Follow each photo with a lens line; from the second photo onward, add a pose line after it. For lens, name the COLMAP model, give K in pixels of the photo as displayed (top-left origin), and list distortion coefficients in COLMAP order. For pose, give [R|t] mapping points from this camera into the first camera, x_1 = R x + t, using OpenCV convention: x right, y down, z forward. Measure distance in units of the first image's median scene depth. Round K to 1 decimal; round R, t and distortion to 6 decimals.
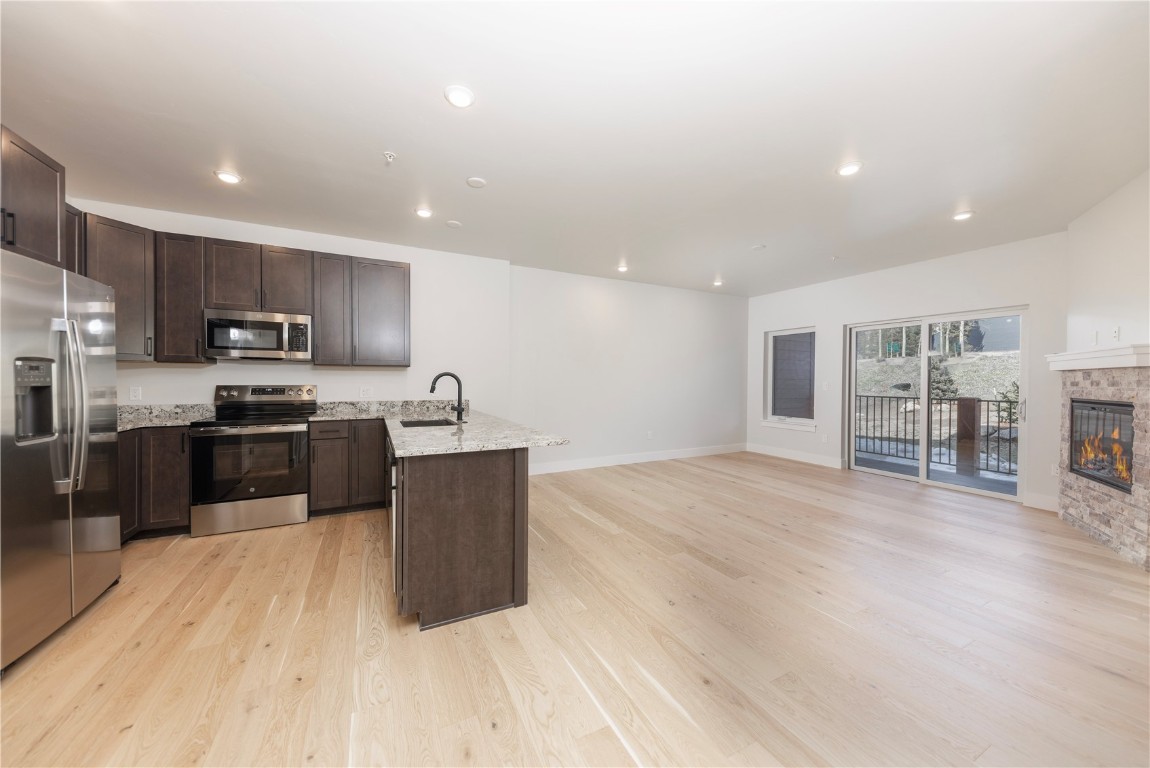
lens RADIAL K [[397.4, 0, 577.1], [0, 397.4, 382.6], [0, 0, 1]] dist [-0.002487, -0.000964]
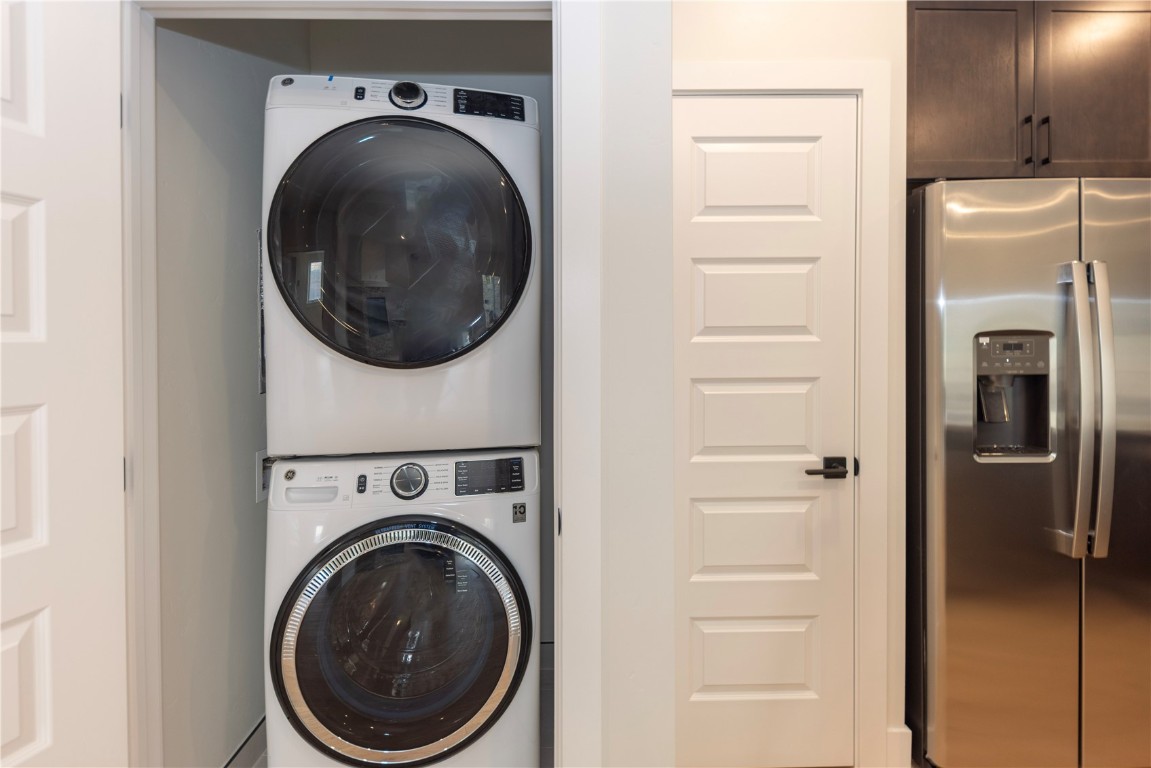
lens RADIAL K [[559.9, 0, 575.4], [0, 559.9, 374.5], [0, 0, 1]] dist [-0.001660, -0.000322]
pose [[-0.453772, 0.016008, -0.890974, -0.112021], [-0.002827, 0.999808, 0.019403, -0.003516], [0.891113, 0.011324, -0.453640, 0.383217]]
